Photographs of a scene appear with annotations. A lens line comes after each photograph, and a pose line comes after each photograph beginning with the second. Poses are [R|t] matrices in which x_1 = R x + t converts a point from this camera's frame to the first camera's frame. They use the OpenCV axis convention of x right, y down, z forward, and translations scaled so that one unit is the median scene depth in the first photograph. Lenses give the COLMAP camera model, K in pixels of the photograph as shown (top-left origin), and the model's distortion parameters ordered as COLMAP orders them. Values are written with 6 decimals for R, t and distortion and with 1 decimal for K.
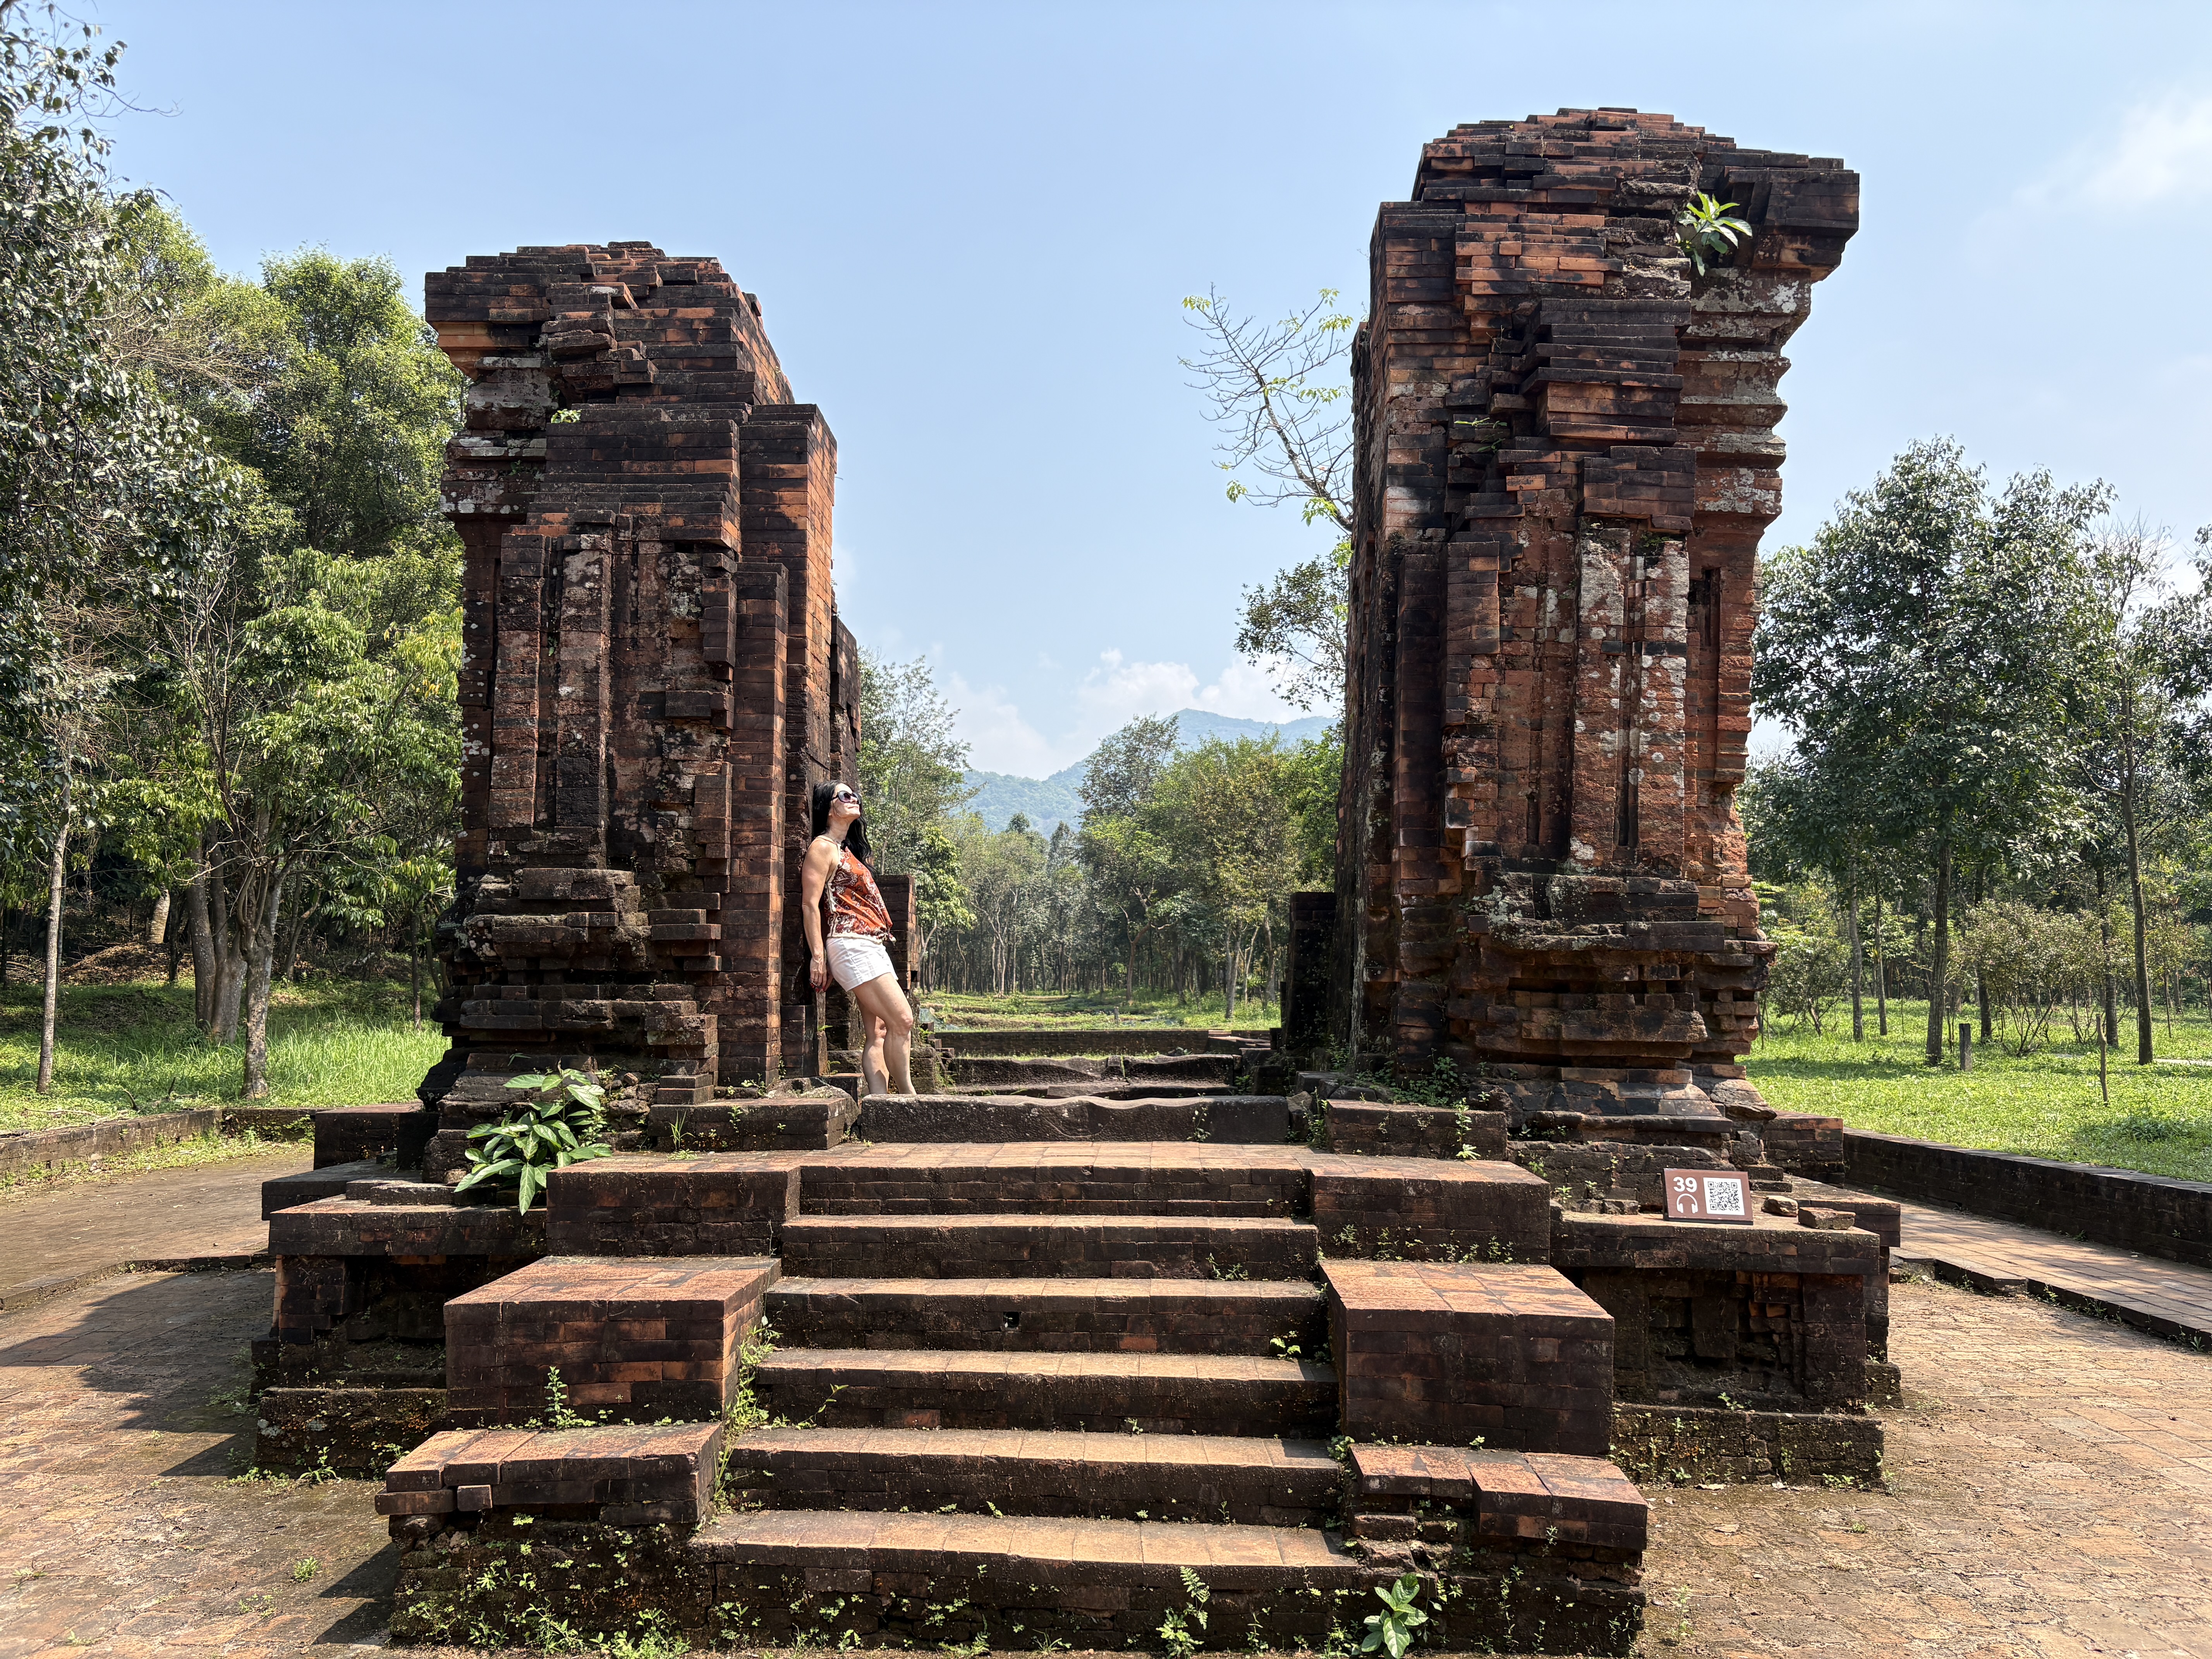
lens RADIAL K [[1846.6, 0, 1068.6], [0, 1846.6, 850.0], [0, 0, 1]] dist [0.044132, -0.058619]
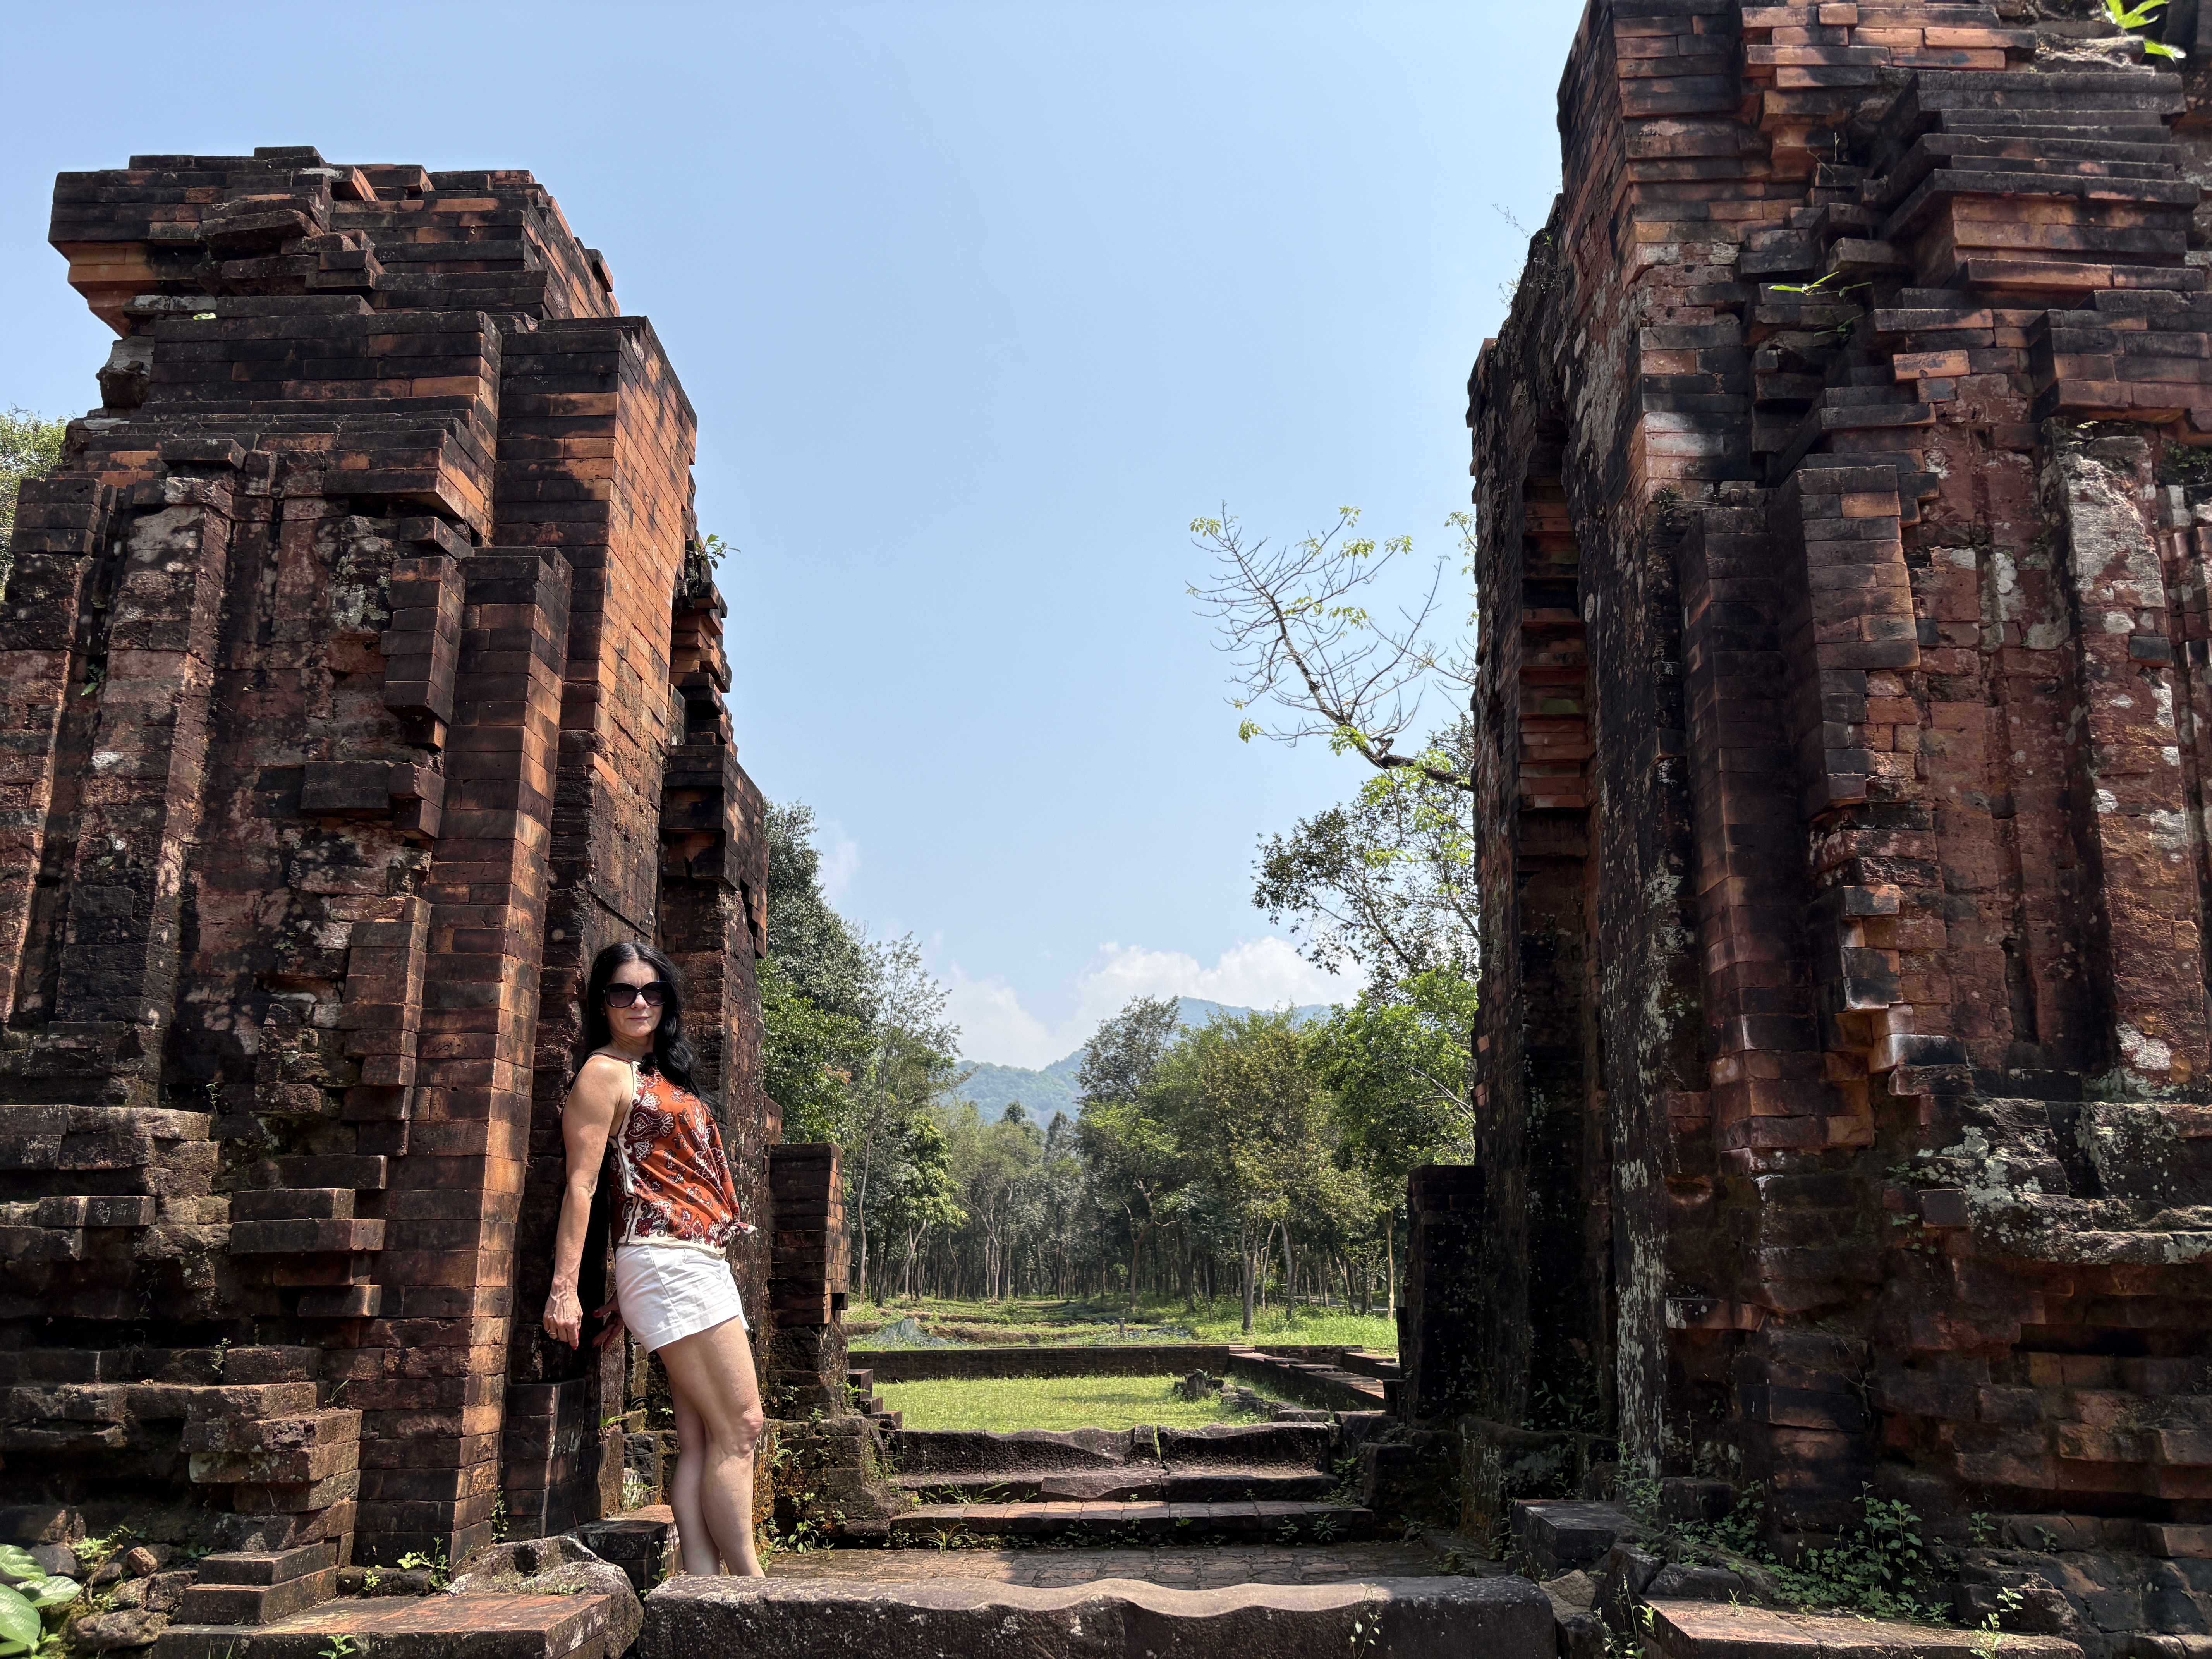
lens RADIAL K [[1846.6, 0, 1083.5], [0, 1846.6, 813.0], [0, 0, 1]] dist [0.044132, -0.058619]
pose [[0.999936, -0.004320, 0.010438, -0.003966], [0.006093, 0.984307, -0.176359, 0.021717], [-0.009512, 0.176411, 0.984271, 0.483858]]
